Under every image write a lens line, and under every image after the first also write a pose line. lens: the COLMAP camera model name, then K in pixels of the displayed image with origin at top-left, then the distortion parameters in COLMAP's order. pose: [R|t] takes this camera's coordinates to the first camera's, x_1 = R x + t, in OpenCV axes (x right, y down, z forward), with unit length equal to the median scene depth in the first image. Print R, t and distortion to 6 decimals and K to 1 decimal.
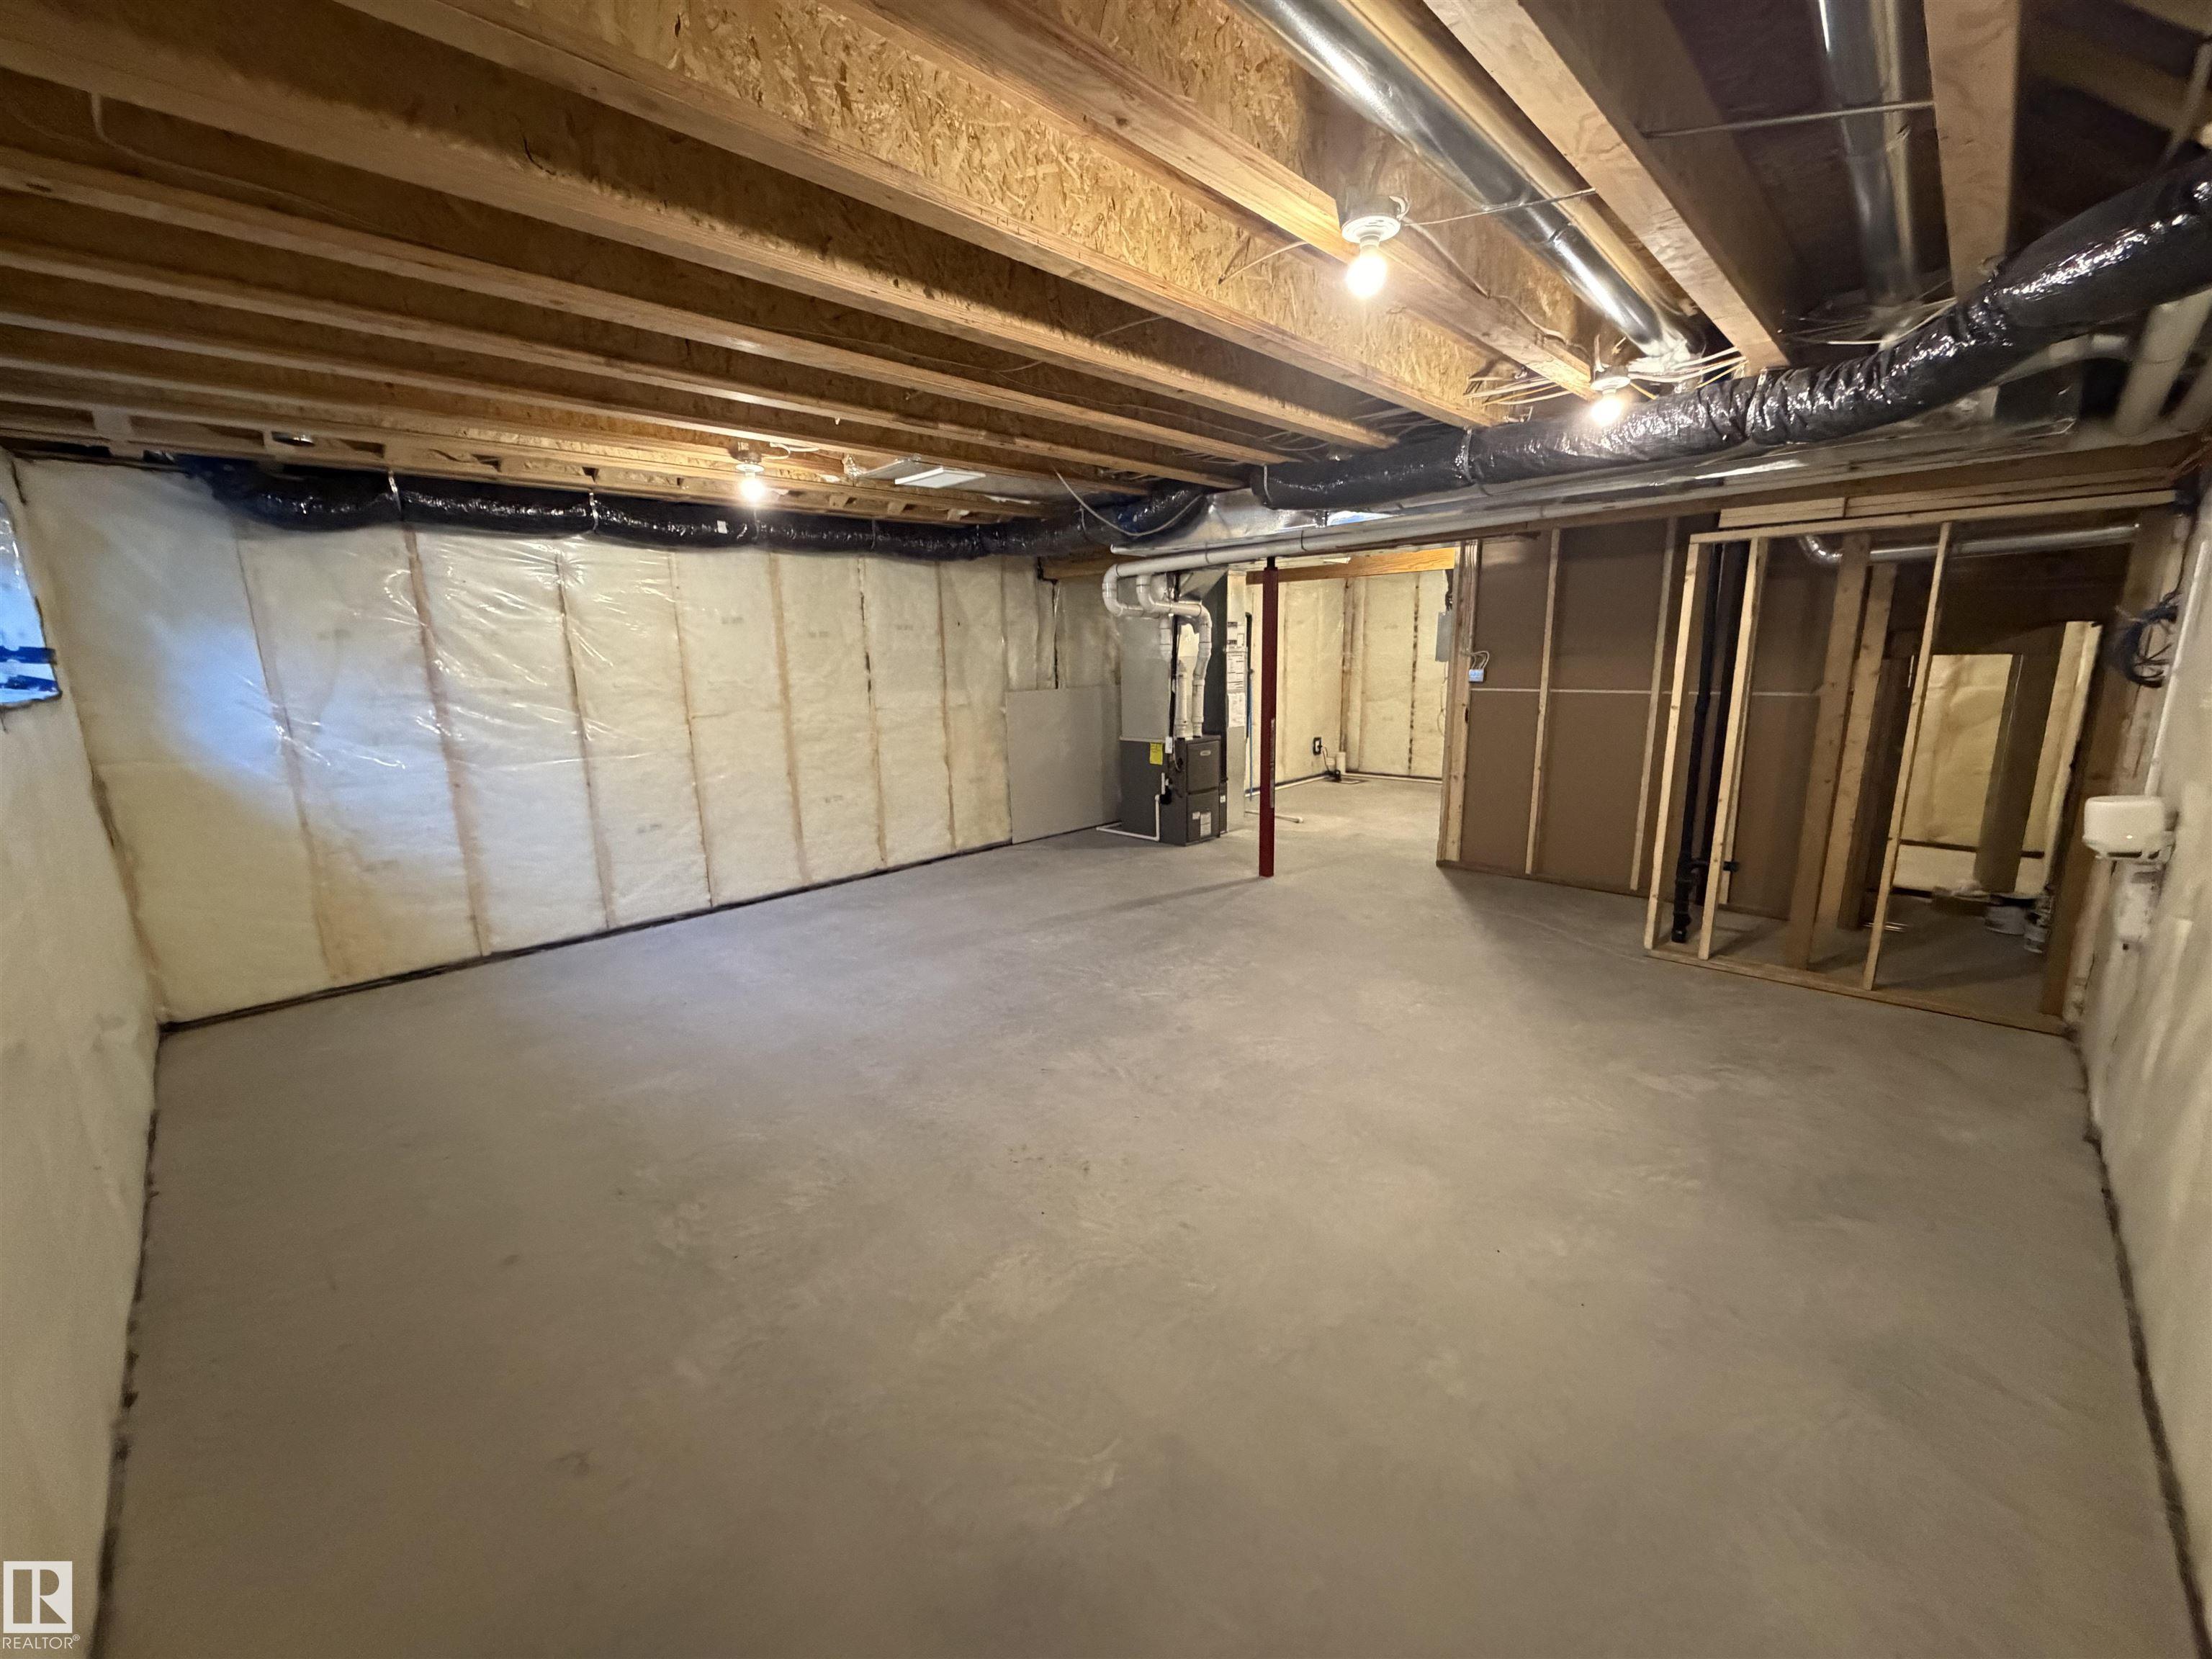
lens RADIAL K [[882.1, 0, 1106.0], [0, 882.1, 829.5], [0, 0, 1]] dist [0.002198, -0.000201]
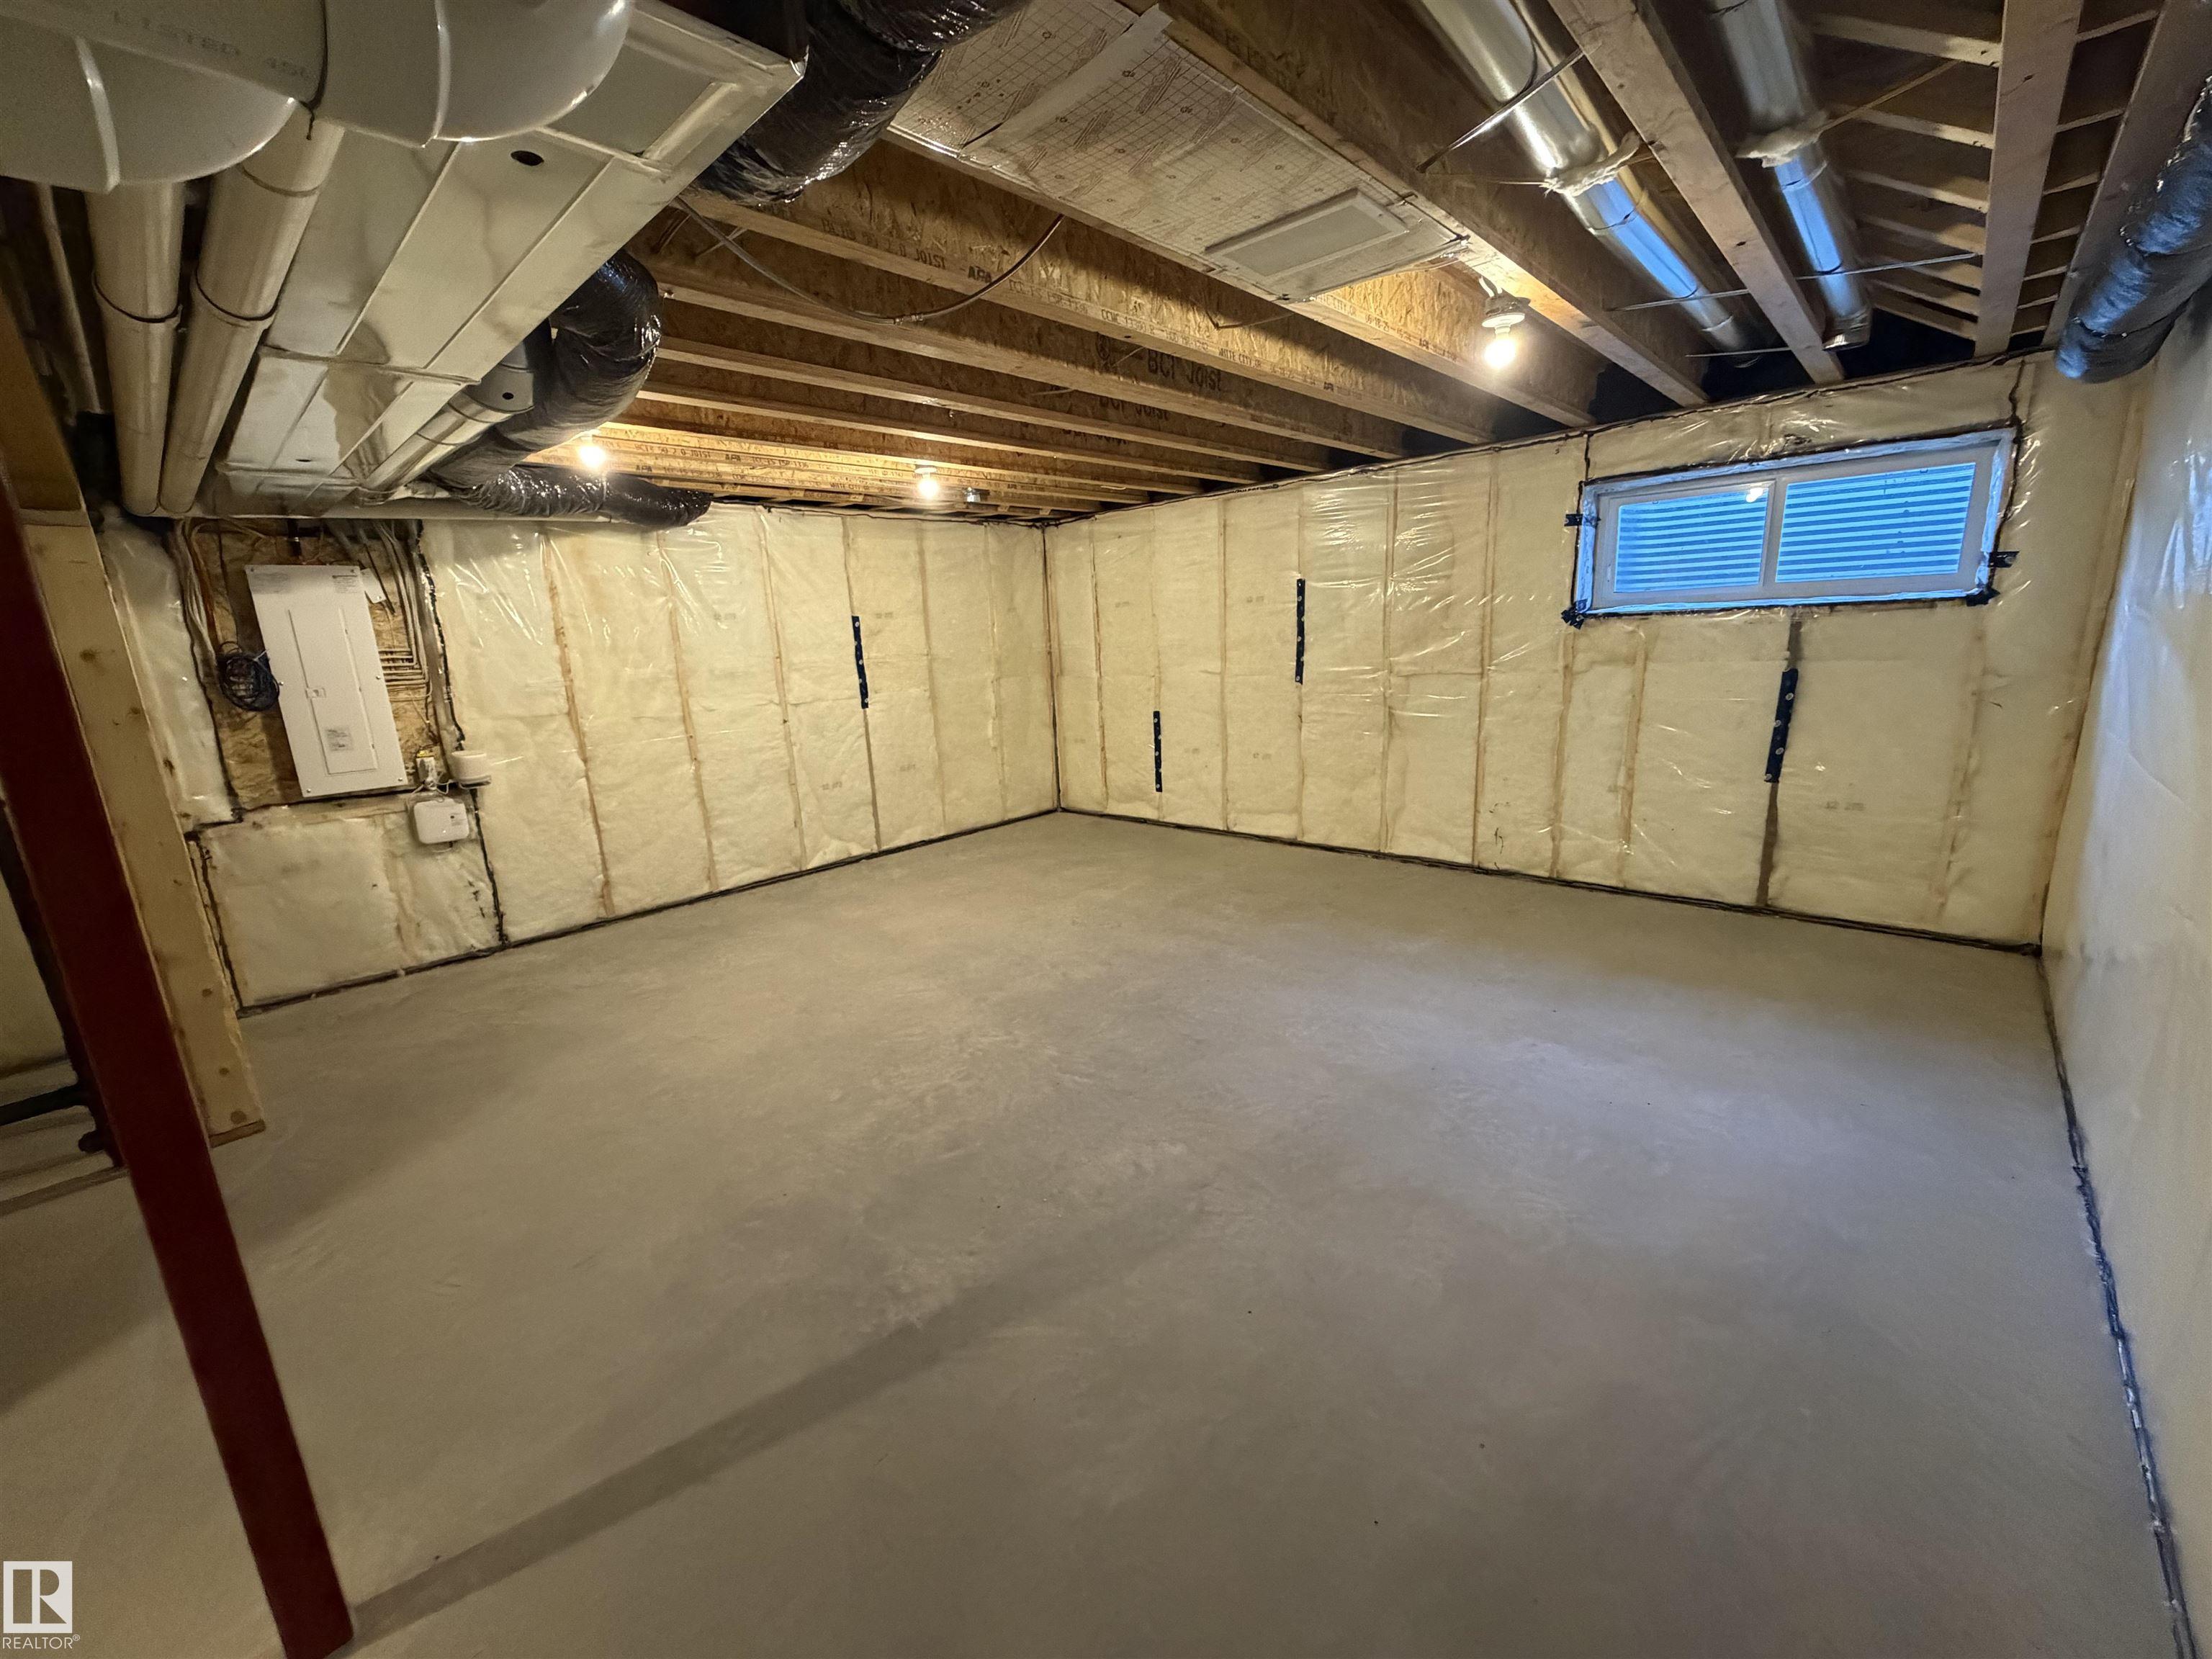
lens RADIAL K [[882.1, 0, 1106.0], [0, 882.1, 829.5], [0, 0, 1]] dist [0.002198, -0.000201]
pose [[-0.997002, 0.077019, -0.007423, -0.055961], [0.067029, 0.907625, 0.414397, -0.319796], [0.038654, 0.412657, -0.910066, 1.606737]]
